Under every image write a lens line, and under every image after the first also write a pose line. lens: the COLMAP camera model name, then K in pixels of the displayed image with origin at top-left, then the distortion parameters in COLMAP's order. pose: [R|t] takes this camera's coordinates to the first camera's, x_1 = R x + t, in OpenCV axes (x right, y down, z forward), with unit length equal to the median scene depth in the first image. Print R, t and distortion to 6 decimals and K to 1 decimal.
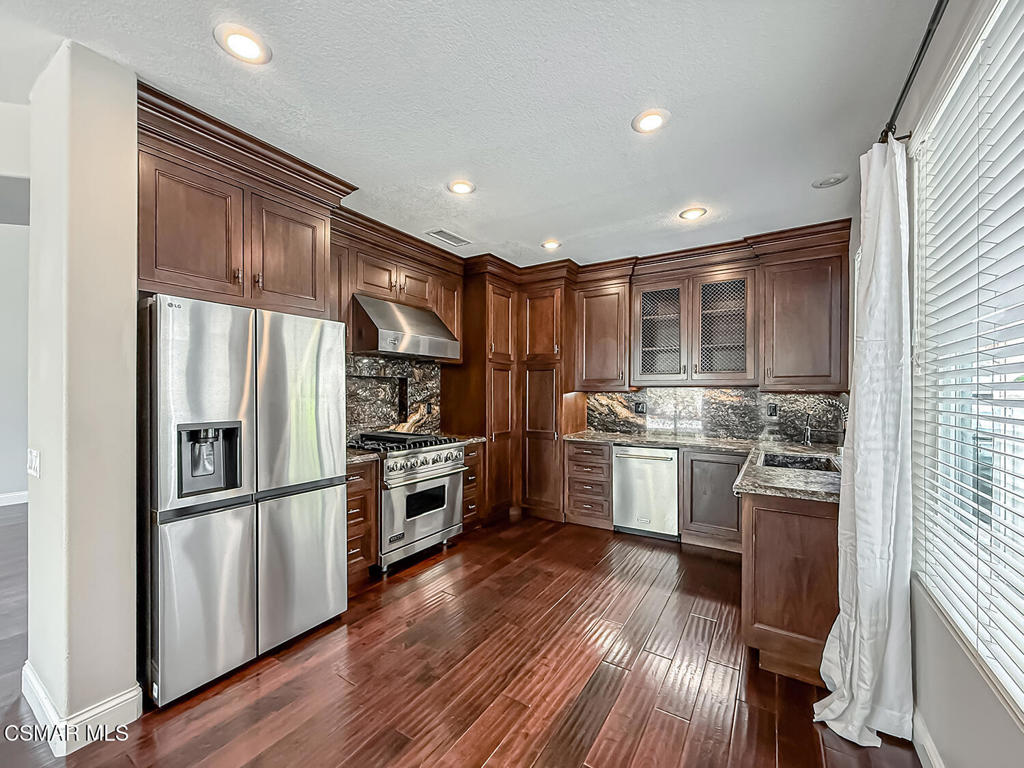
lens RADIAL K [[416.8, 0, 508.7], [0, 416.8, 393.2], [0, 0, 1]] dist [0.001423, 0.000178]
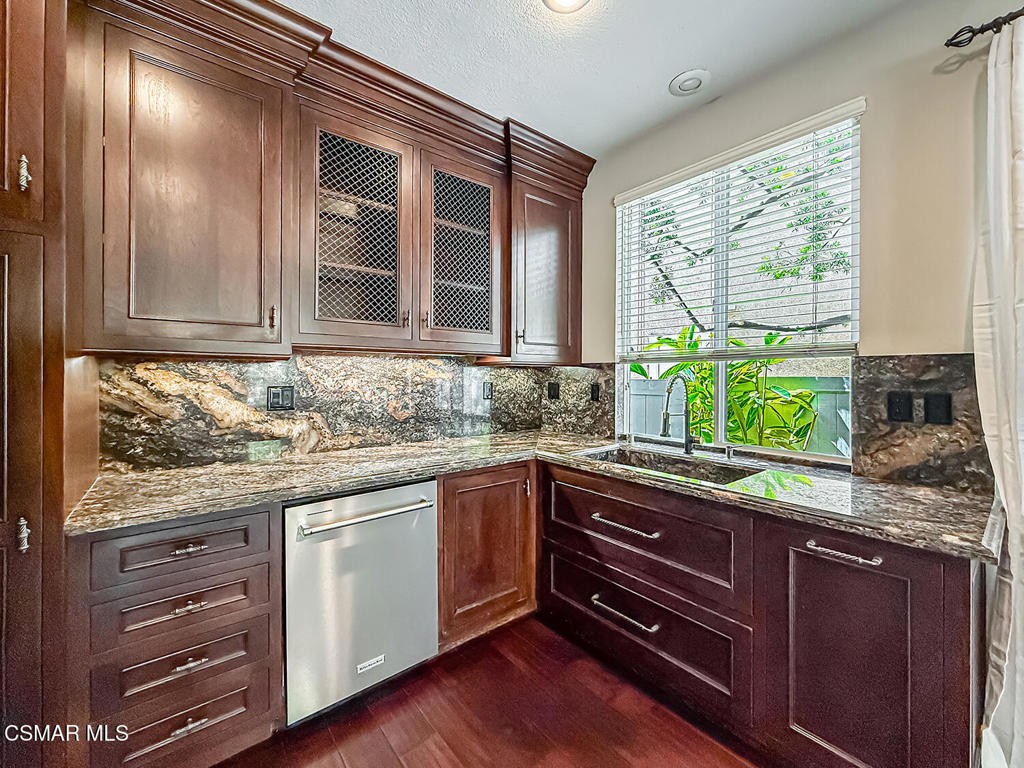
lens RADIAL K [[416.8, 0, 508.6], [0, 416.8, 375.0], [0, 0, 1]] dist [0.001423, 0.000178]
pose [[0.318234, -0.004945, 0.947999, -0.032704], [-0.001152, 0.999984, 0.005603, 0.009468], [-0.948011, -0.002876, 0.318223, 0.768749]]
